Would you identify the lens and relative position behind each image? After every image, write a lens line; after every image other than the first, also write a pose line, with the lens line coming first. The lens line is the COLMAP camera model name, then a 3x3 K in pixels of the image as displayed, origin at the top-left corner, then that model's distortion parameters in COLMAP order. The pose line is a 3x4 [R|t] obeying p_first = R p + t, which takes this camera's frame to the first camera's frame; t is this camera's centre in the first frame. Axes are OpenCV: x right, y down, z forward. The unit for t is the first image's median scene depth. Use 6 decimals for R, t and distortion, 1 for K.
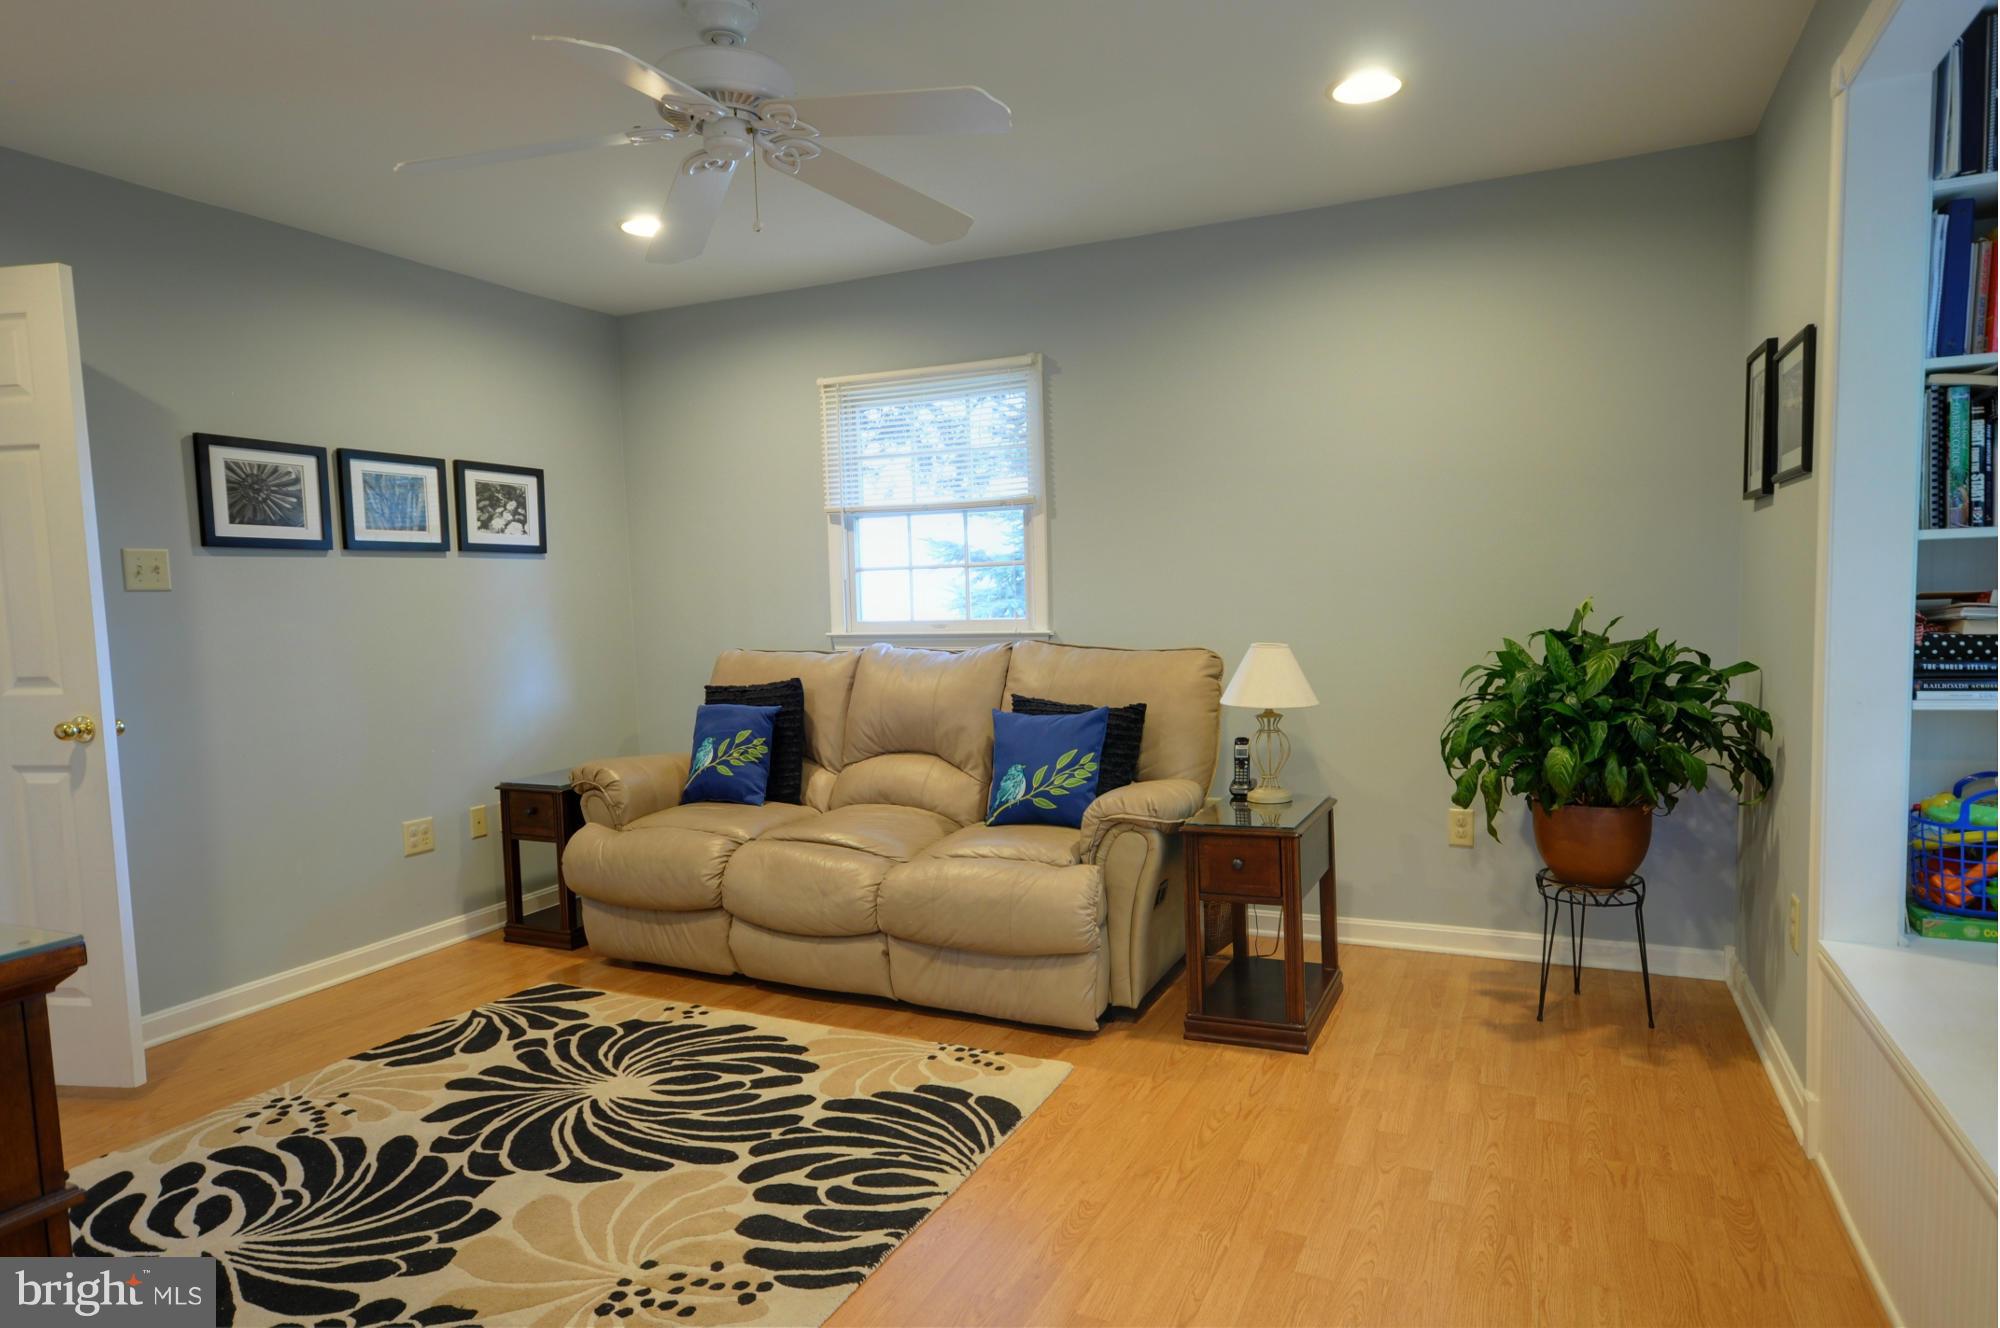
lens RADIAL K [[1203.1, 0, 1000.6], [0, 1203.1, 689.7], [0, 0, 1]] dist [-0.001334, 0.026654]
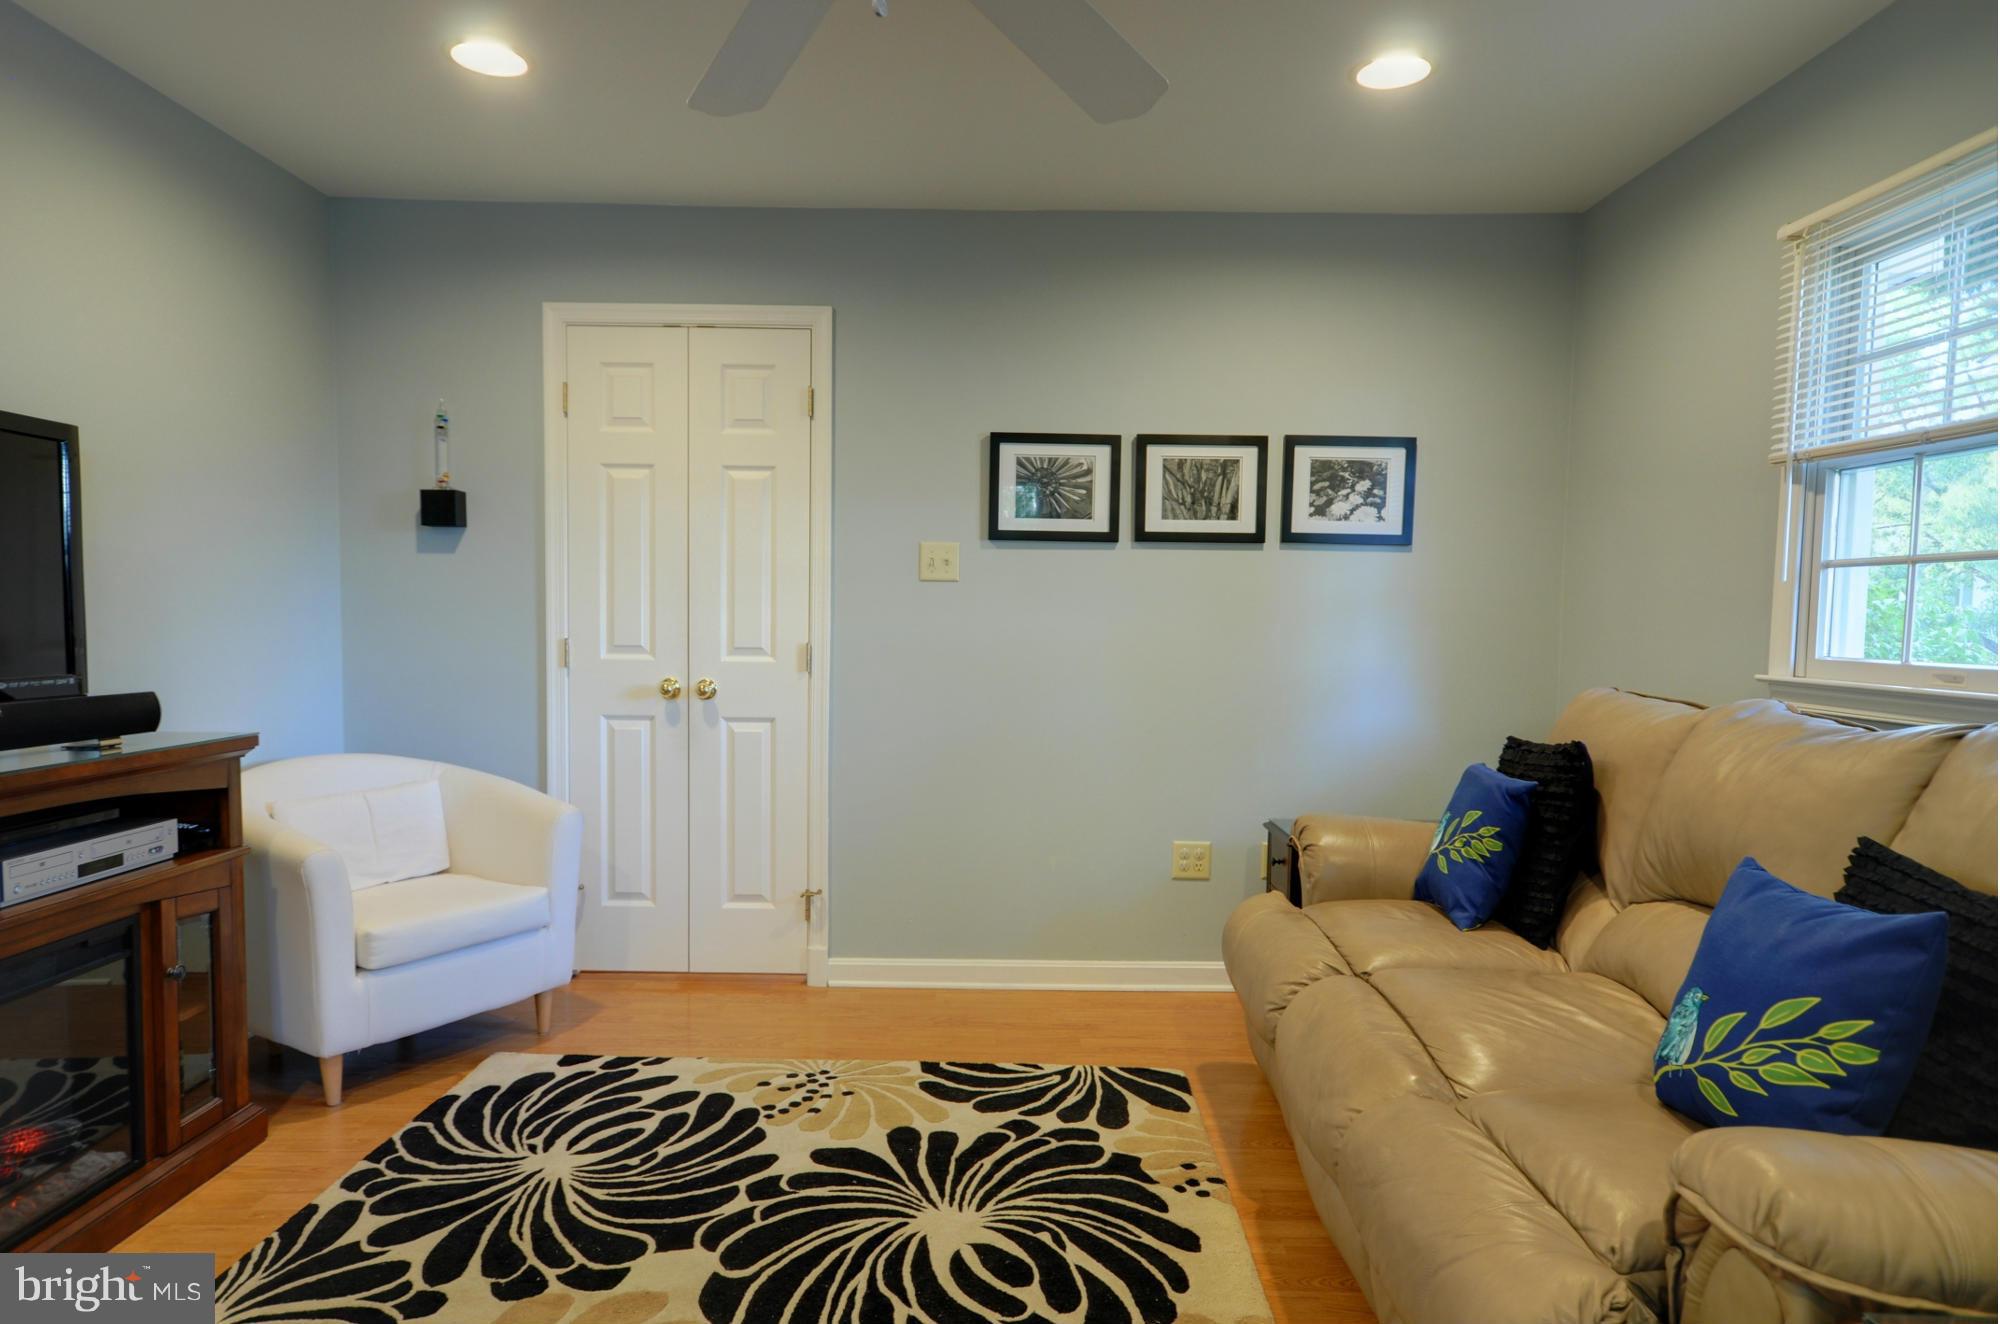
lens RADIAL K [[1203.1, 0, 1000.6], [0, 1203.1, 687.7], [0, 0, 1]] dist [-0.001334, 0.026654]
pose [[0.413701, 0.090660, -0.905888, 0.294245], [-0.099809, 0.993548, 0.053852, -0.045854], [0.904925, 0.068137, 0.420081, 0.551636]]
